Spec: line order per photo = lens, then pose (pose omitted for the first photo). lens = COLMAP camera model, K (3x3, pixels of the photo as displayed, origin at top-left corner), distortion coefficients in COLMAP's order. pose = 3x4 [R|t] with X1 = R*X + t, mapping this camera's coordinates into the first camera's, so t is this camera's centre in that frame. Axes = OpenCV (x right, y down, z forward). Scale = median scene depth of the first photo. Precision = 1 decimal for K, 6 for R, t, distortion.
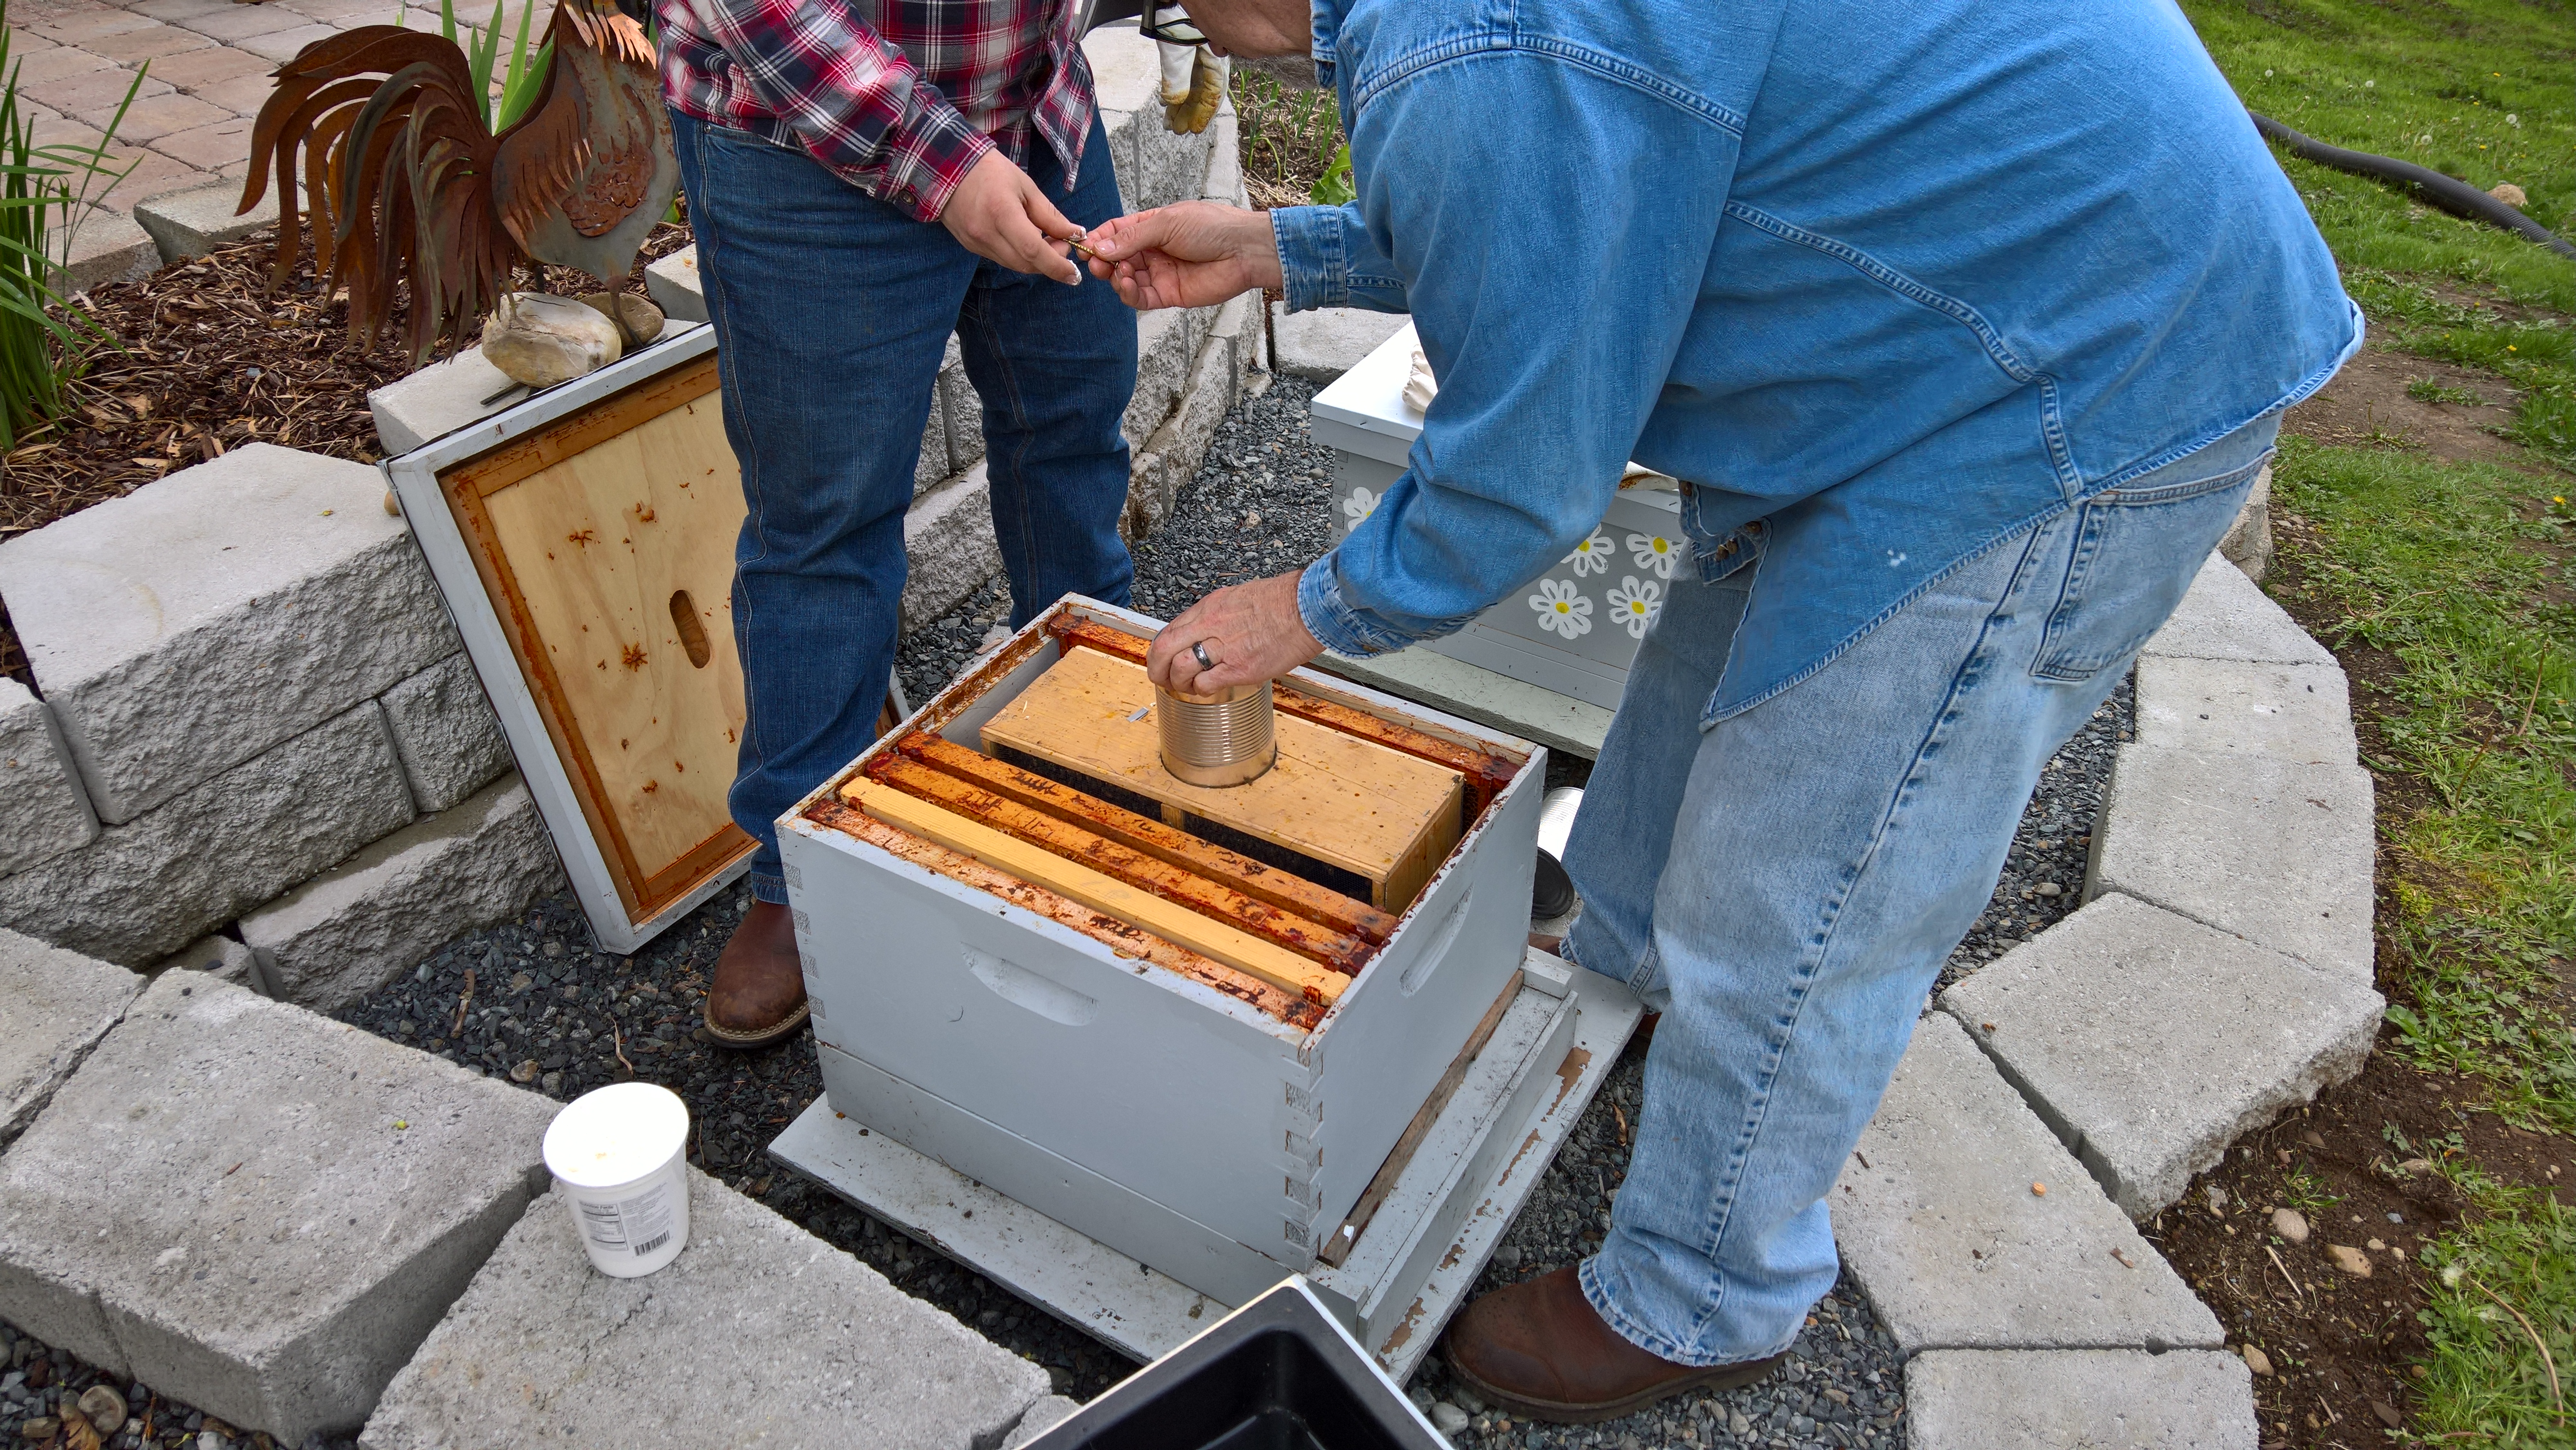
lens RADIAL K [[1906.8, 0, 1288.0], [0, 1906.8, 725.0], [0, 0, 1]] dist [0.046684, -0.052012]
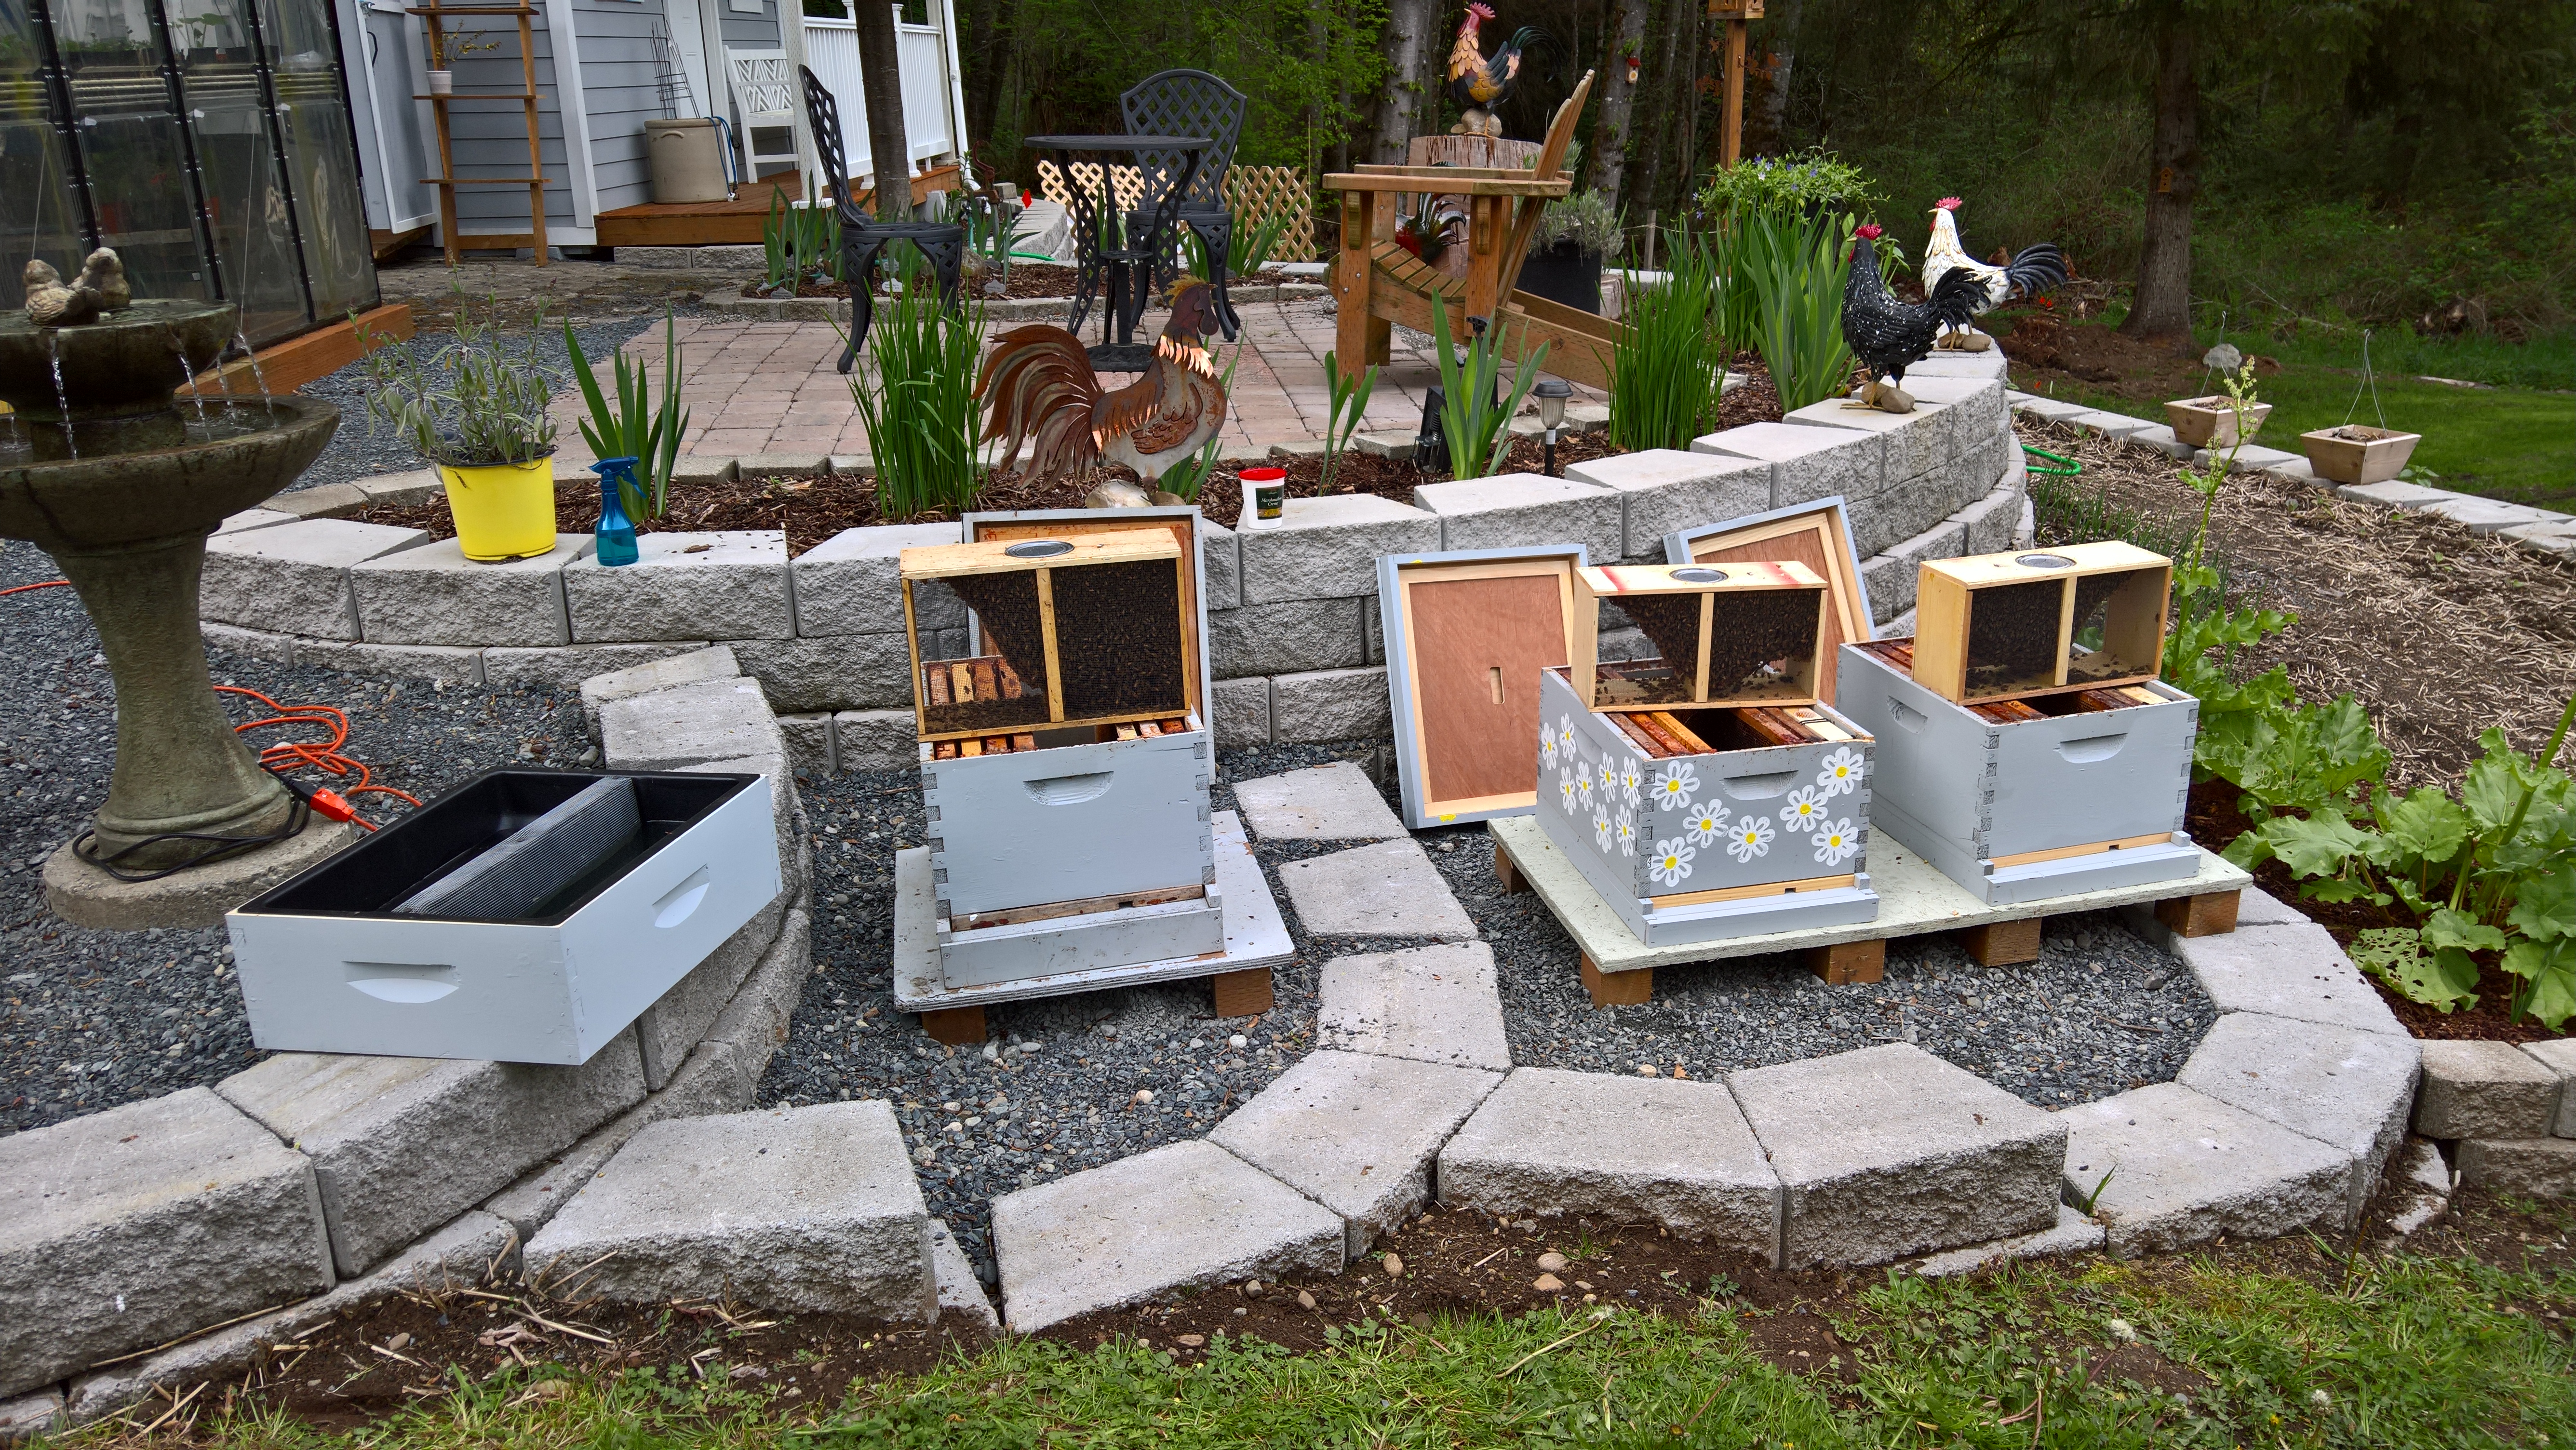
lens RADIAL K [[1916.9, 0, 1288.0], [0, 1916.9, 725.0], [0, 0, 1]] dist [0.091022, -0.164508]
pose [[0.684189, 0.222330, -0.694590, 1.192388], [-0.403546, 0.908724, -0.106632, 0.140236], [0.607483, 0.353255, 0.711460, -0.165716]]
